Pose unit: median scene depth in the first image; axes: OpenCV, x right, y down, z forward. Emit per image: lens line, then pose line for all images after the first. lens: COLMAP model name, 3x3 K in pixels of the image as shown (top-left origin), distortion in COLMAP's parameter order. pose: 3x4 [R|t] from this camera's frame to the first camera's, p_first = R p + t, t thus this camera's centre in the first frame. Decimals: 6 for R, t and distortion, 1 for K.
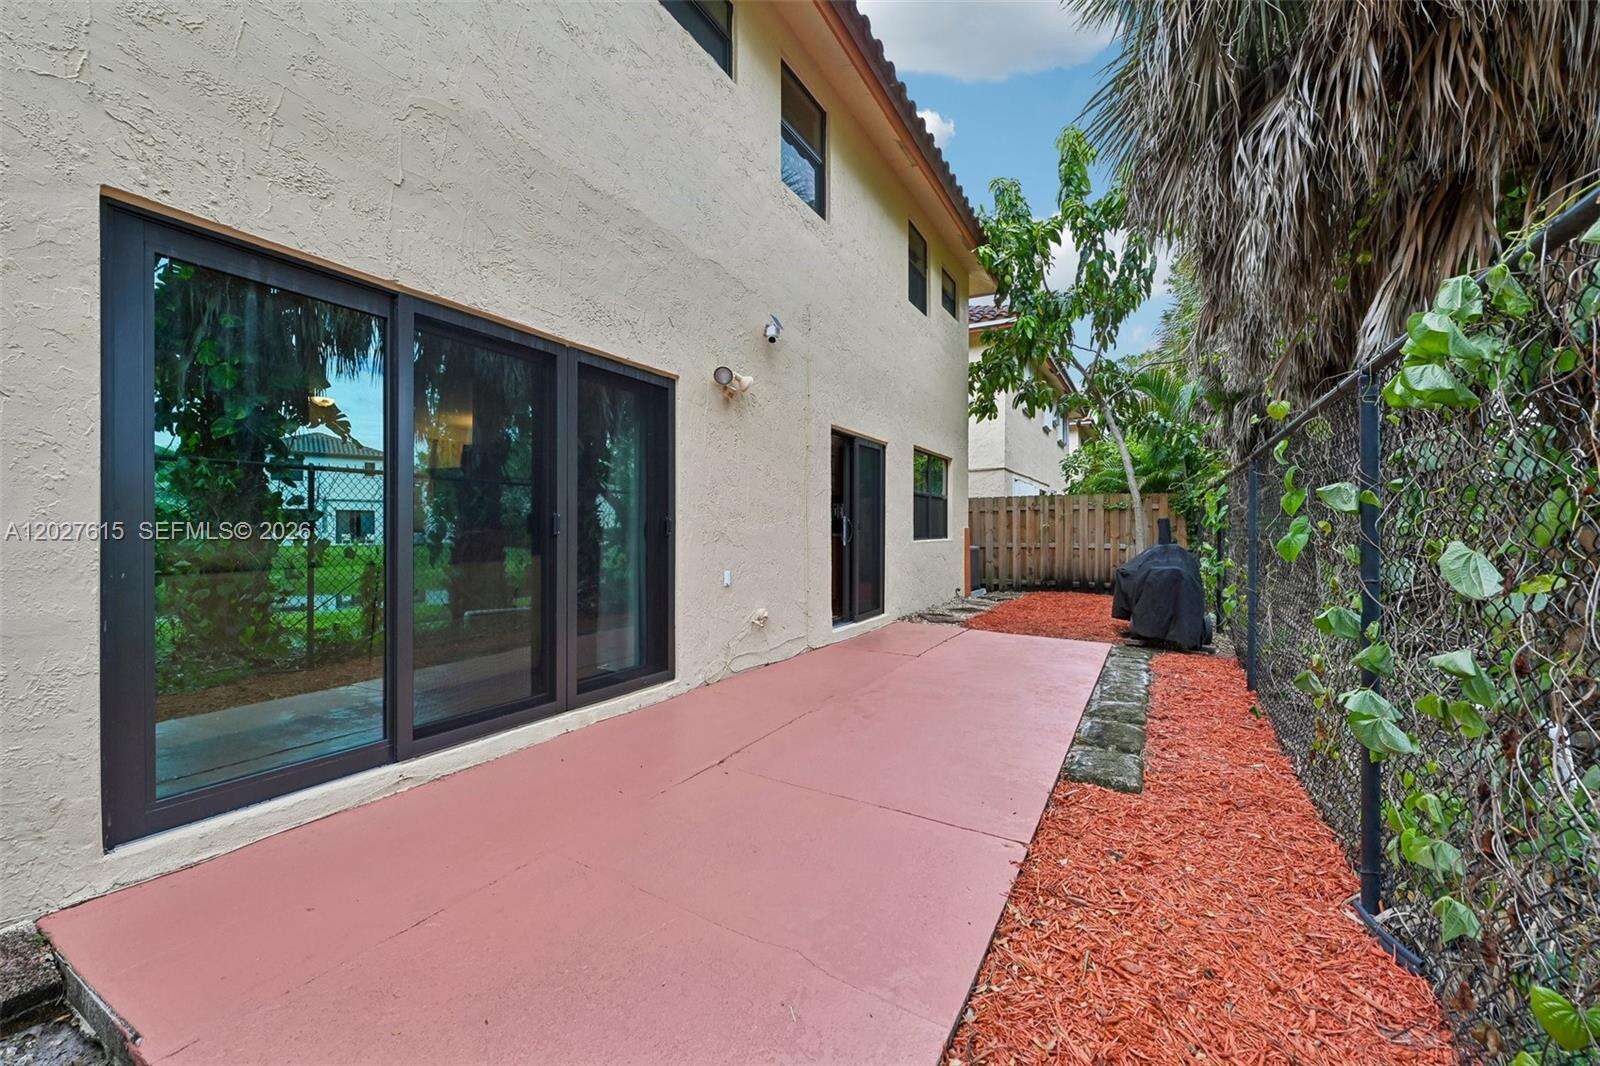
lens RADIAL K [[636.0, 0, 793.0], [0, 636.0, 525.2], [0, 0, 1]] dist [-0.002646, -0.000048]
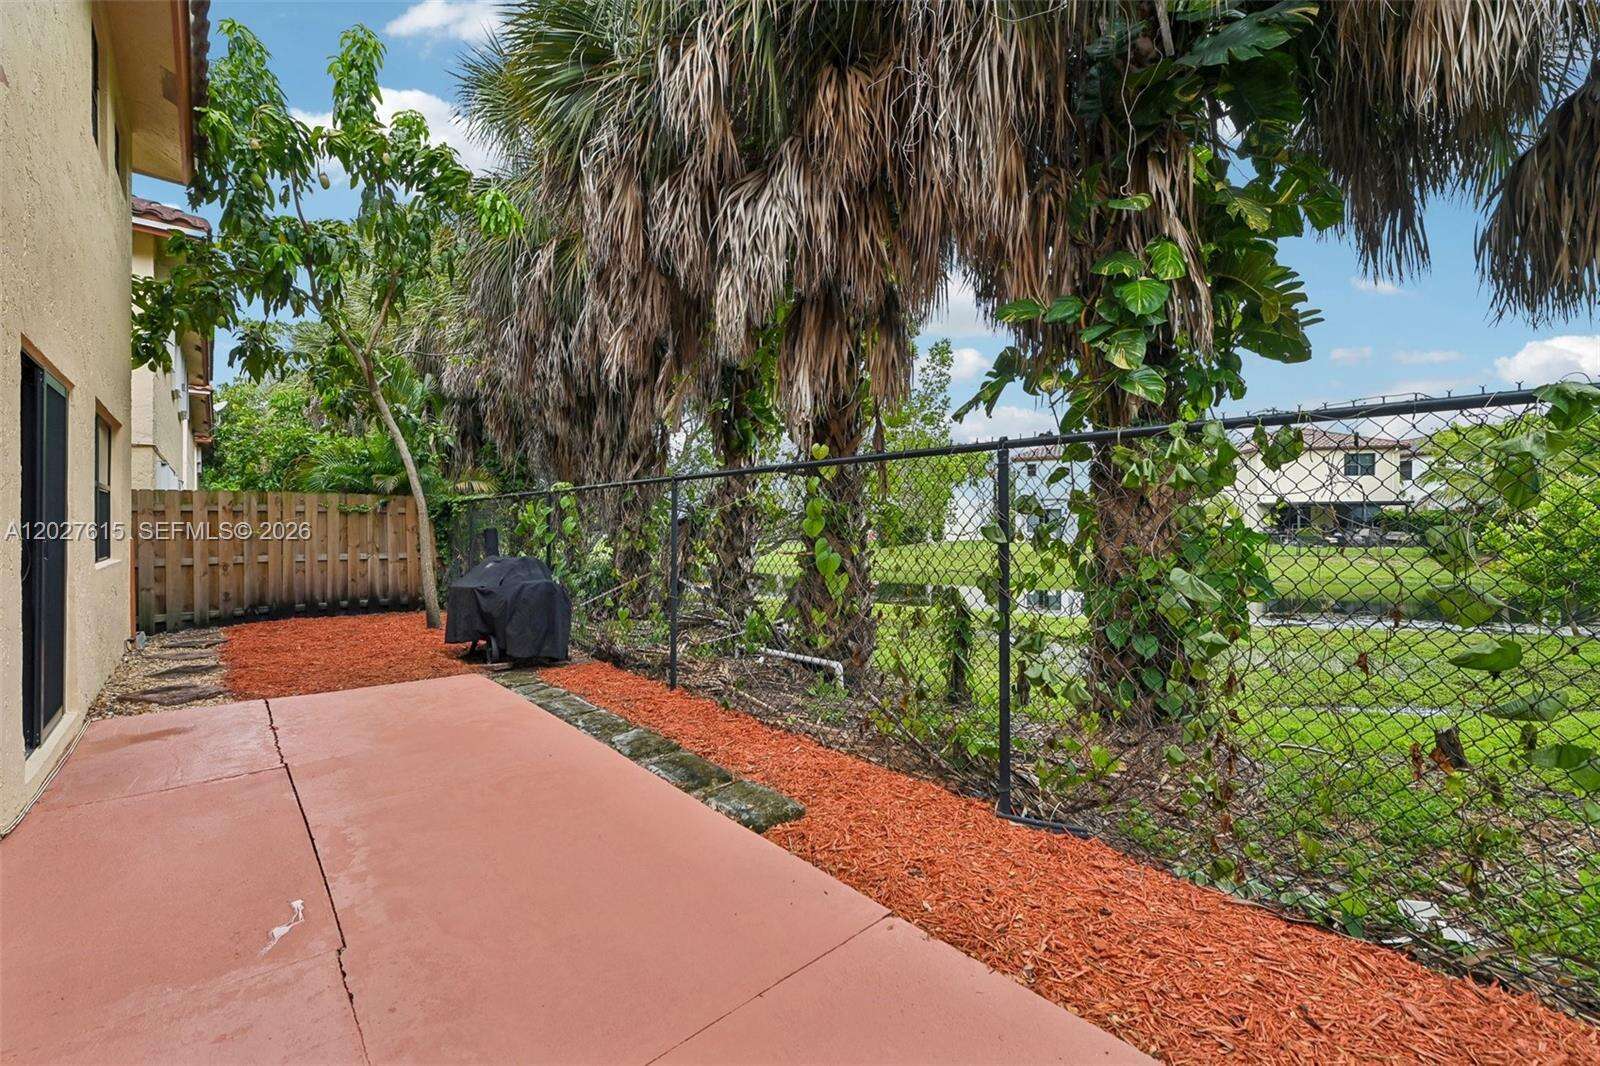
lens RADIAL K [[641.7, 0, 798.6], [0, 641.7, 515.8], [0, 0, 1]] dist [-0.009727, -0.000082]
pose [[0.304307, 0.010224, 0.952519, -0.118546], [-0.000442, 0.999944, -0.010592, -0.011826], [-0.952574, 0.002802, 0.304294, 0.184517]]
